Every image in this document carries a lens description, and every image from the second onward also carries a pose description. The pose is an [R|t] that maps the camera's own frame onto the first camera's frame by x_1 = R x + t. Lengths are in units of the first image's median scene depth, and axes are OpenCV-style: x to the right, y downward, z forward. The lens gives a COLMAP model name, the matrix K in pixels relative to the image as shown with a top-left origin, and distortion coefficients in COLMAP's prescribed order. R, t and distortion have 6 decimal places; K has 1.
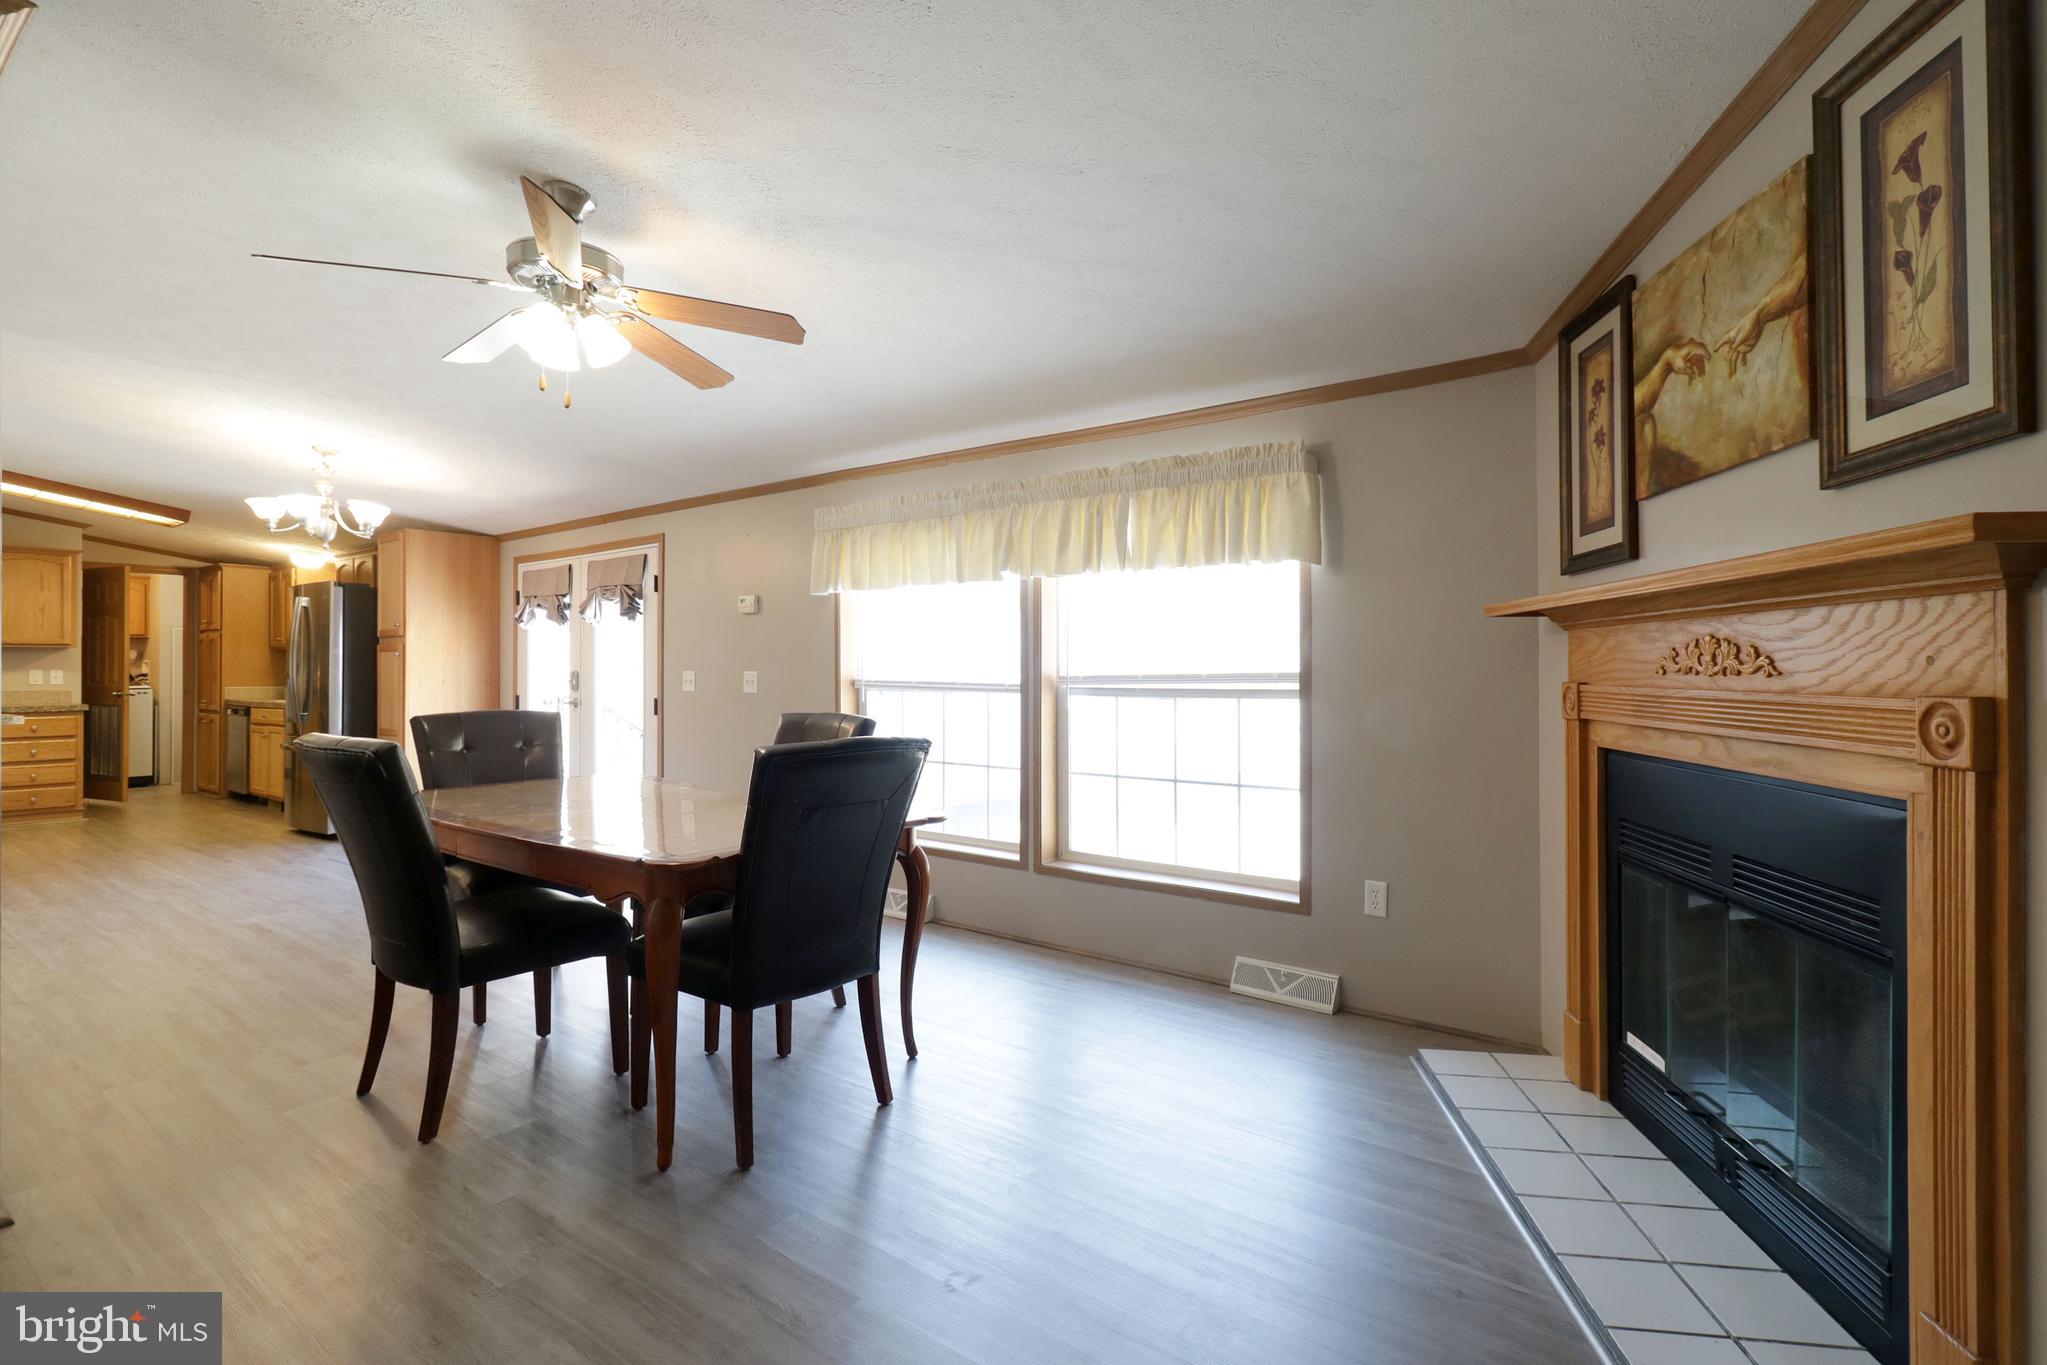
lens RADIAL K [[970.7, 0, 1031.3], [0, 970.7, 663.0], [0, 0, 1]] dist [0.001749, 0.002533]
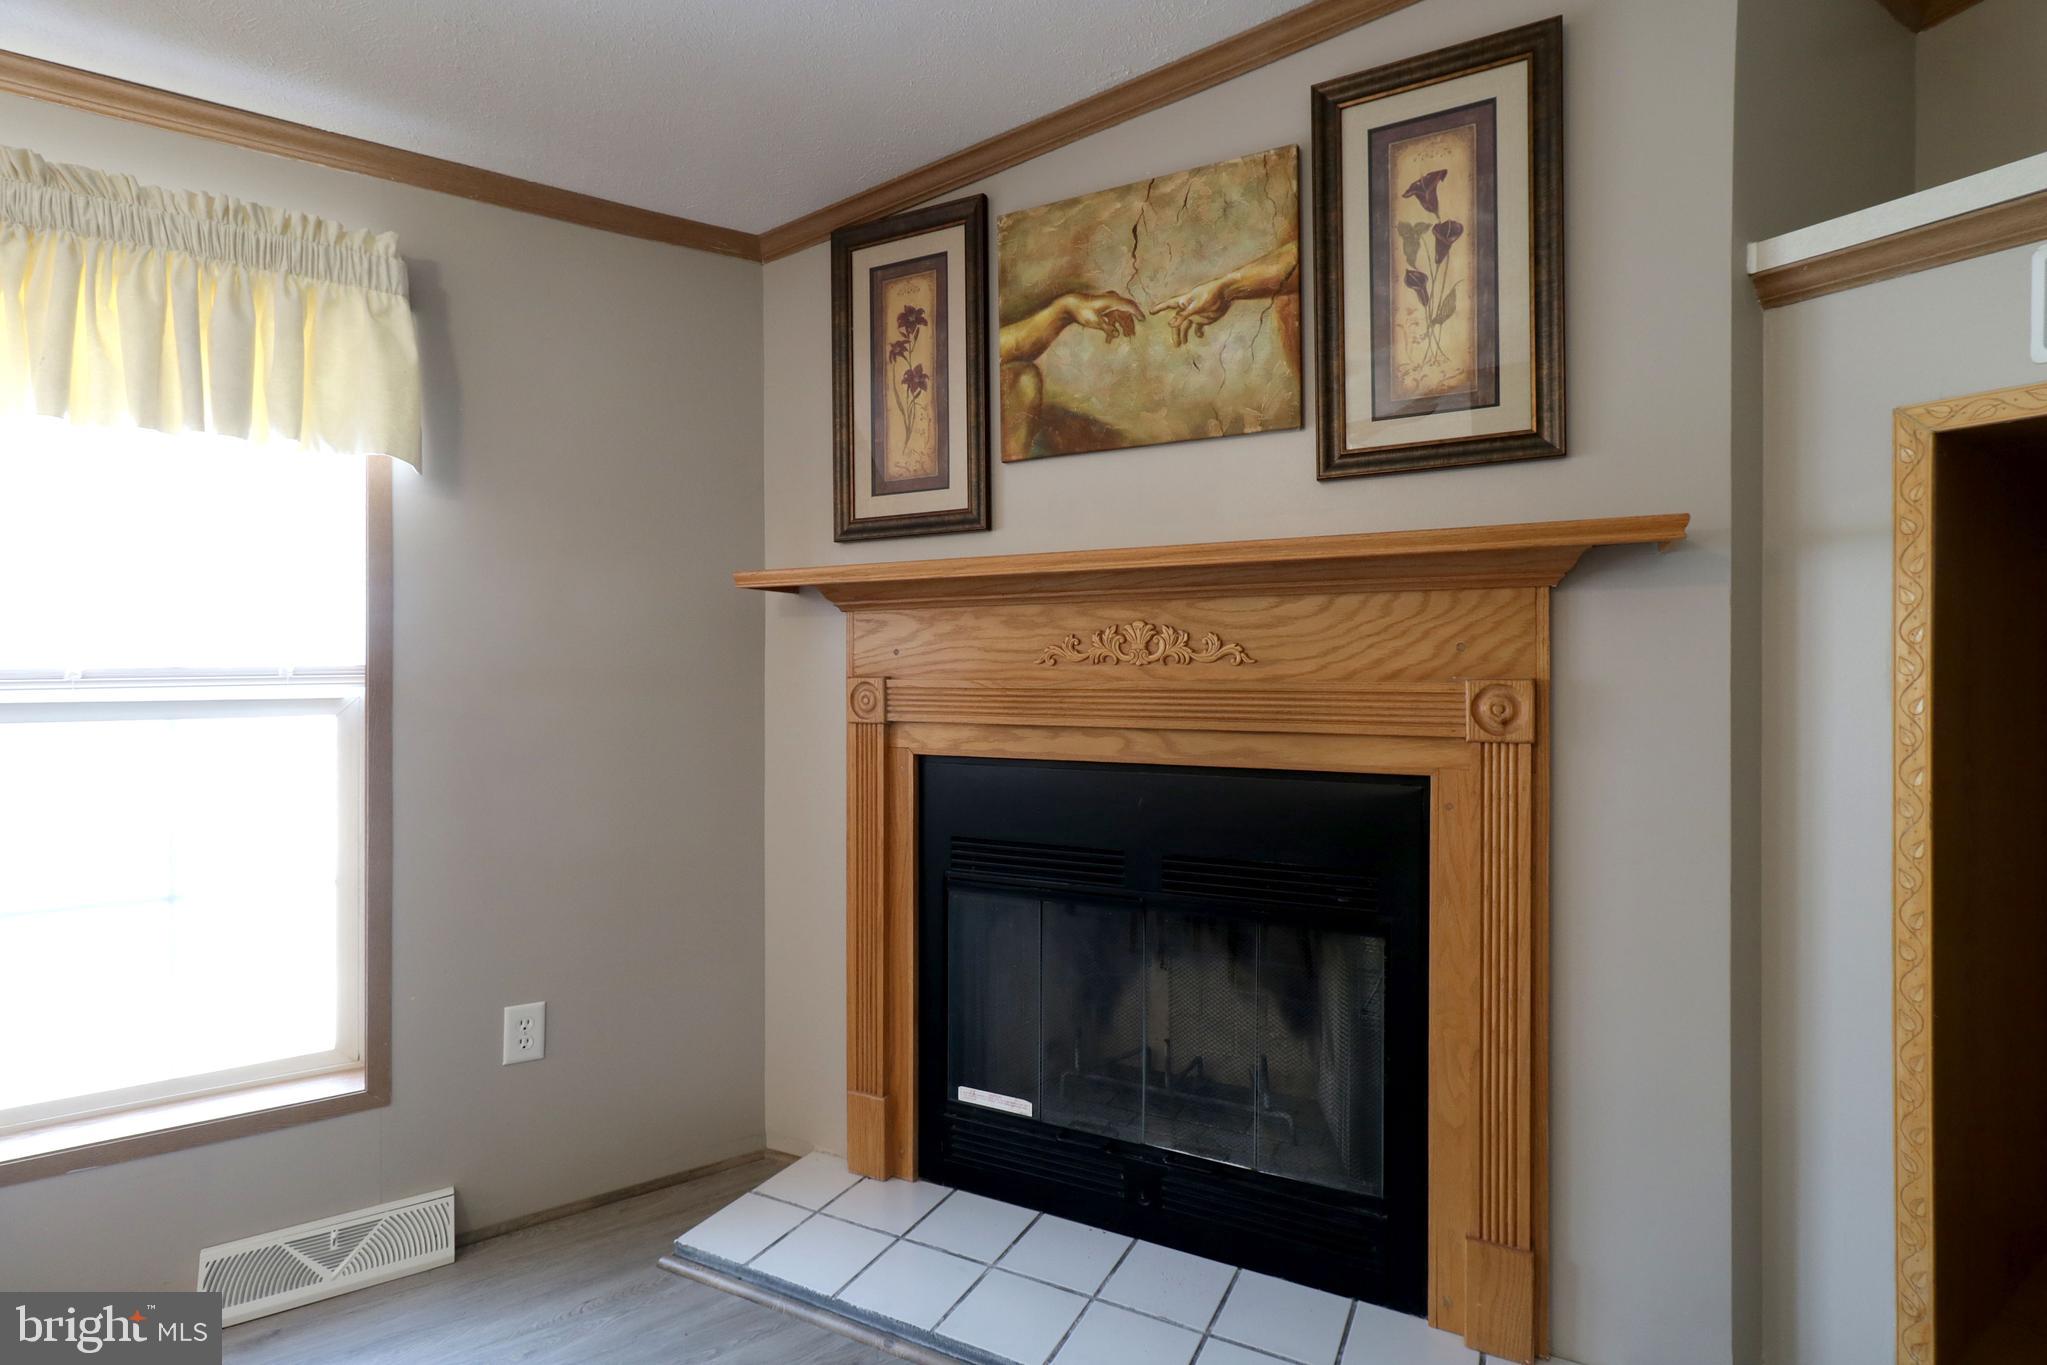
lens RADIAL K [[970.7, 0, 1034.0], [0, 970.7, 675.1], [0, 0, 1]] dist [0.001749, 0.002533]
pose [[0.317448, -0.003841, 0.948268, -0.214042], [-0.003880, 0.999978, 0.005349, 0.018683], [-0.948268, -0.005377, 0.317426, 0.837700]]
